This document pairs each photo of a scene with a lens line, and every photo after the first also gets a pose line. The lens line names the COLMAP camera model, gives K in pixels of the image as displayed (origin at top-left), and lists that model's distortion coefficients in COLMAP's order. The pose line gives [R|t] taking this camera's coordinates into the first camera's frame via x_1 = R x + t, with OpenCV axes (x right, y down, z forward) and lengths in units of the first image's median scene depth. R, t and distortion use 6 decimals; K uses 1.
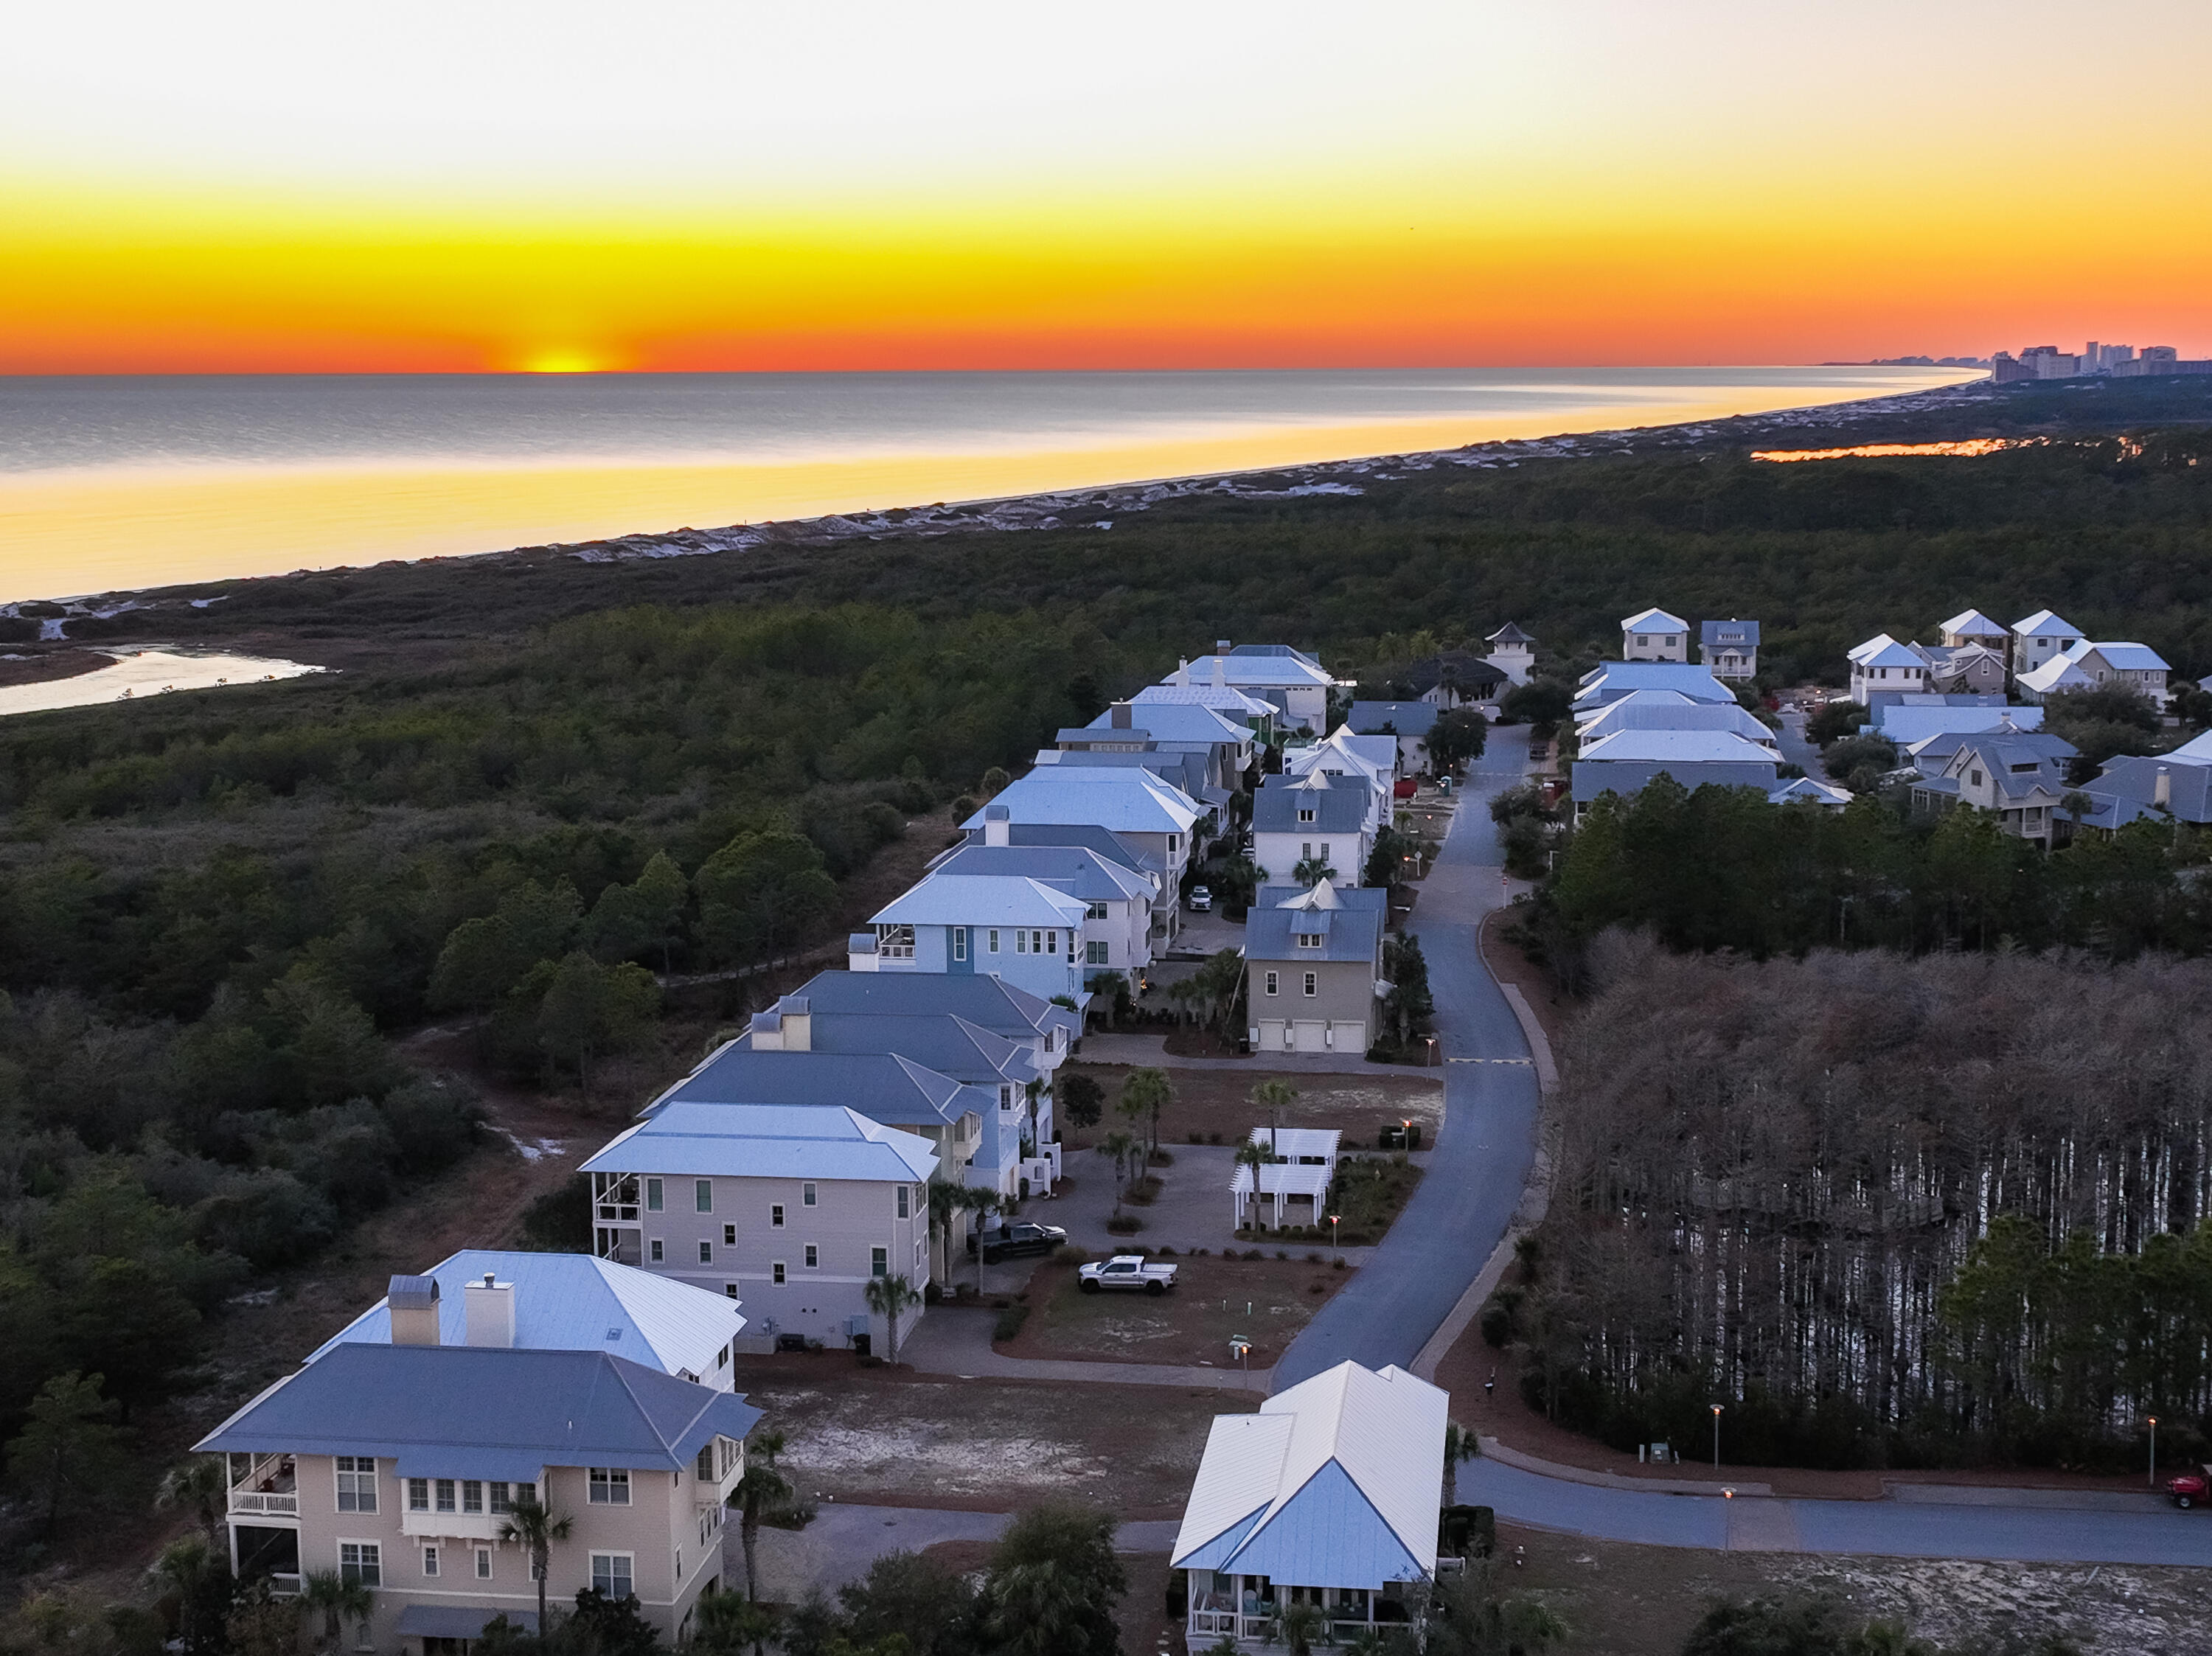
lens RADIAL K [[3092.6, 0, 1108.4], [0, 3092.6, 814.1], [0, 0, 1]] dist [0.007012, 0.000000]
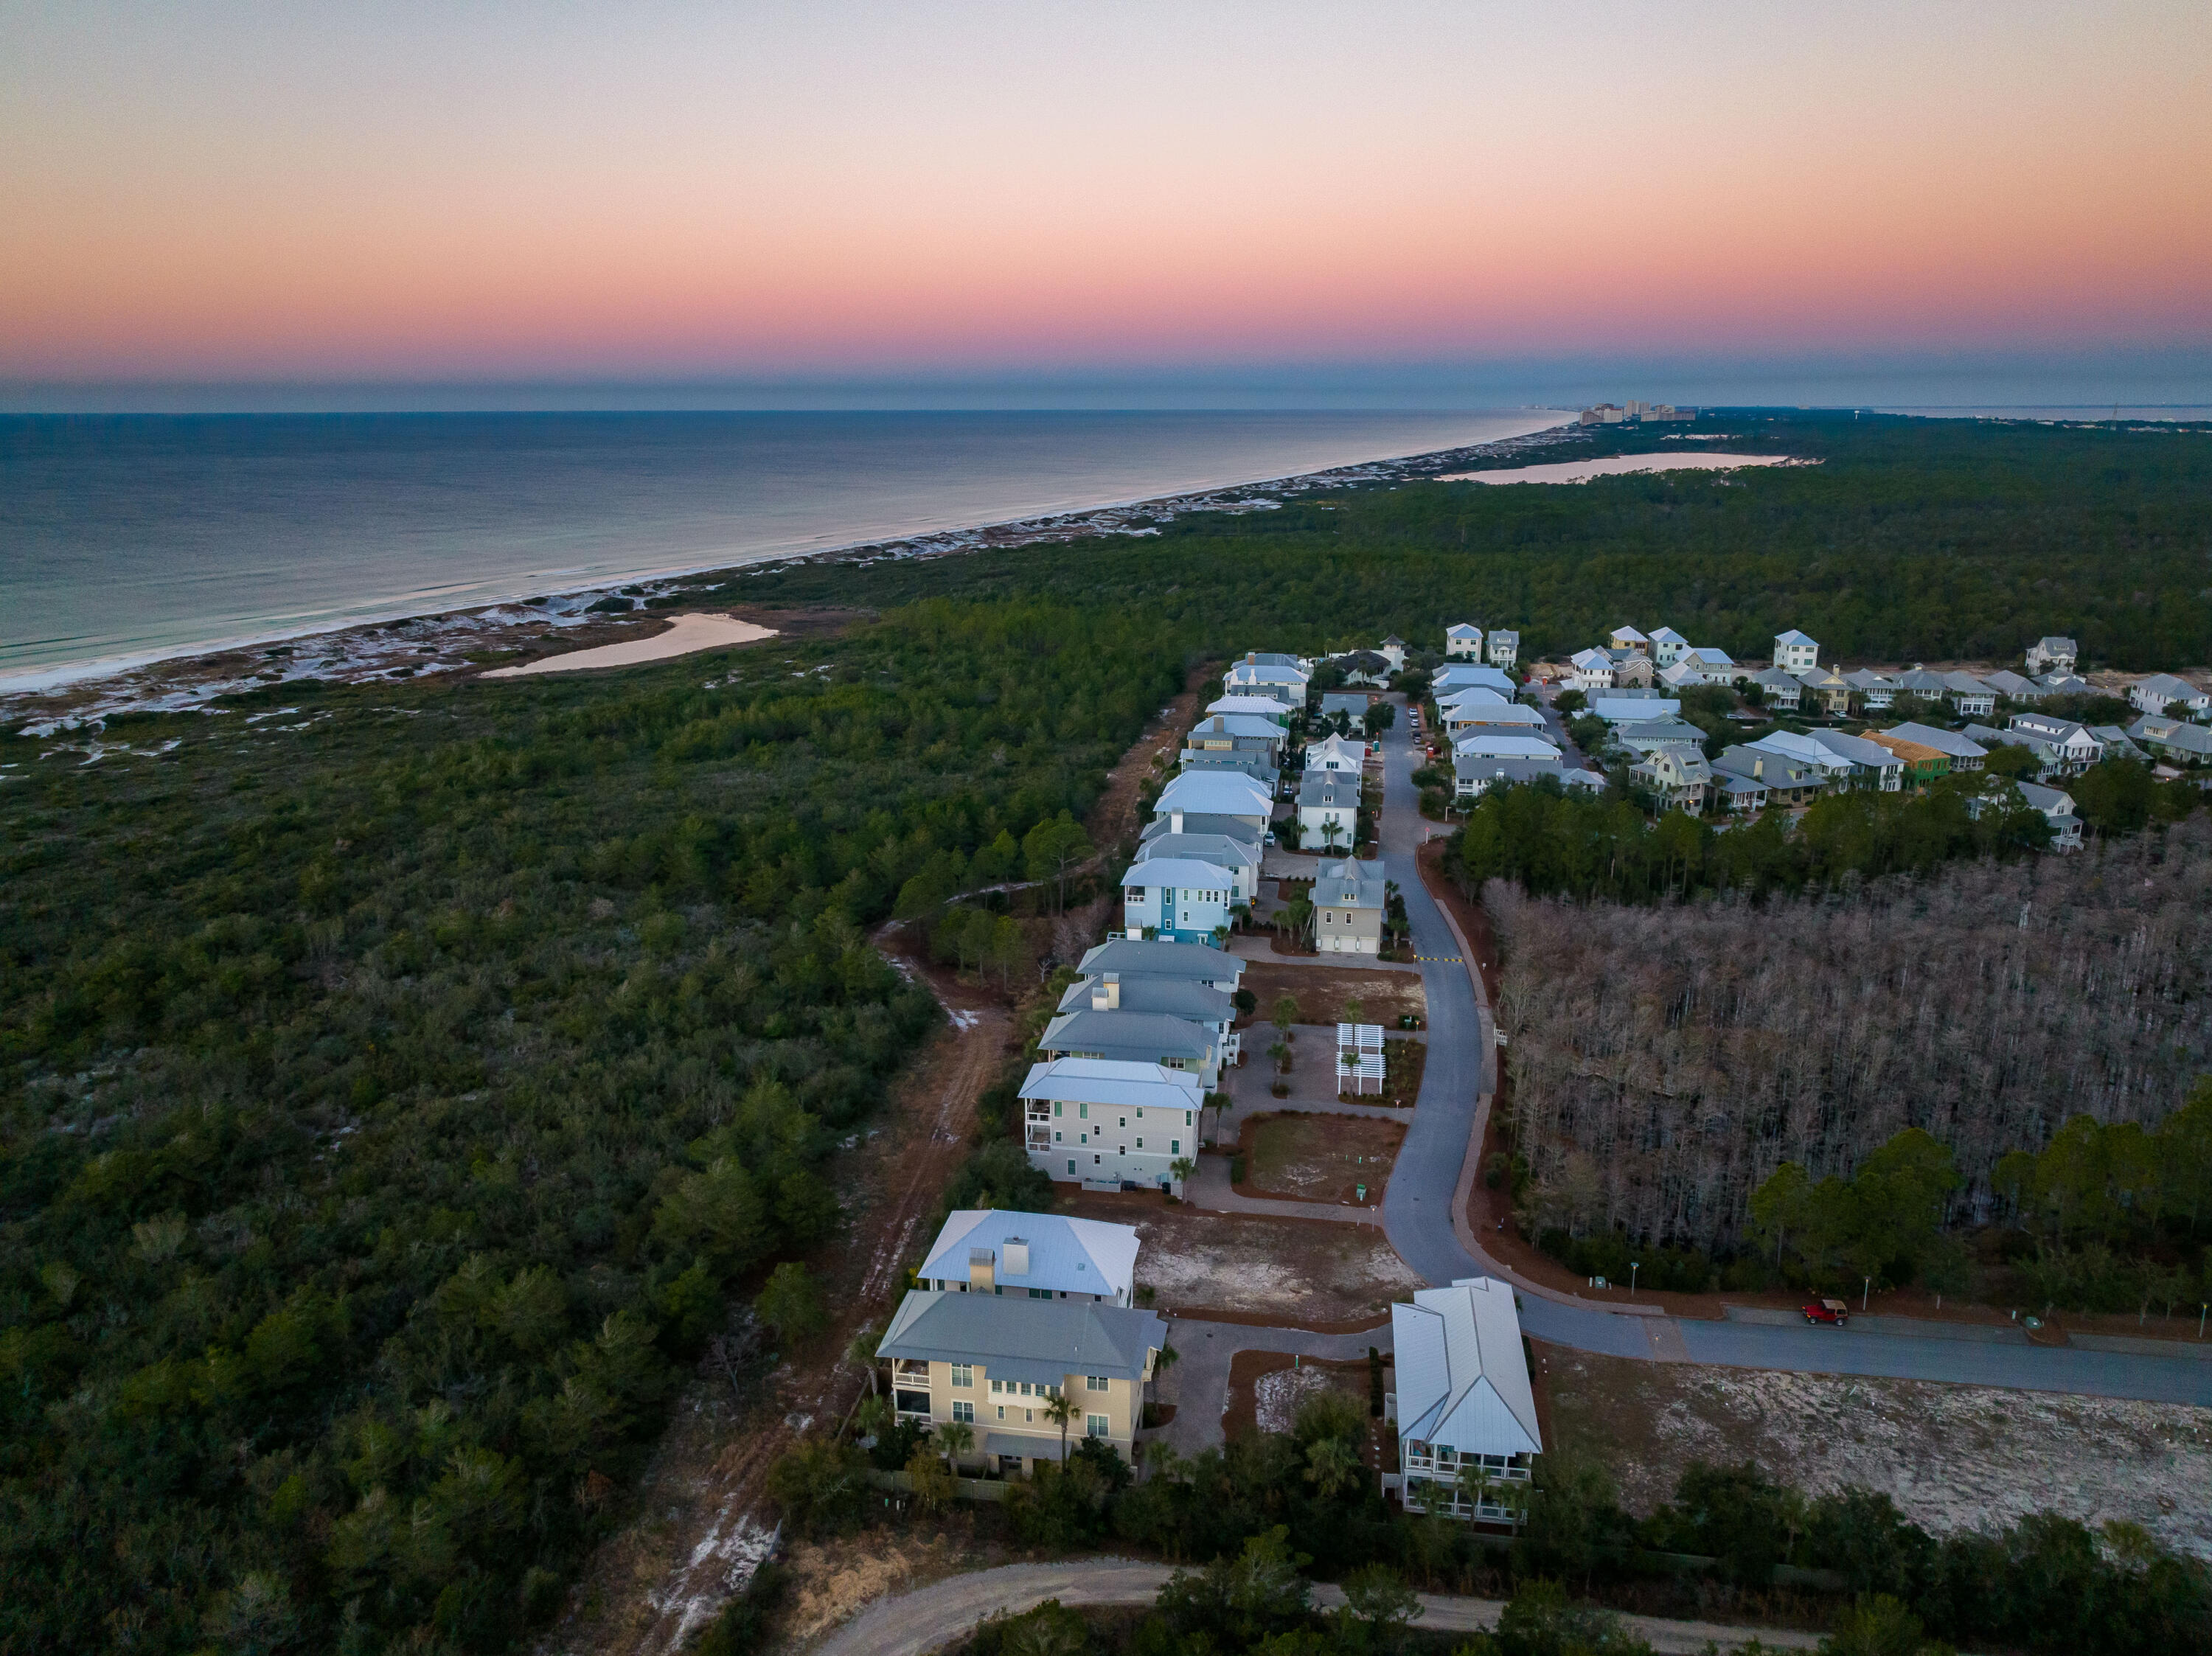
lens RADIAL K [[1514.7, 0, 1096.8], [0, 1514.7, 817.9], [0, 0, 1]] dist [-0.008384, 0.007173]
pose [[0.999741, 0.005550, -0.022090, -0.083241], [-0.002917, 0.993071, 0.117480, -0.136906], [0.022589, -0.117385, 0.992830, 0.069741]]
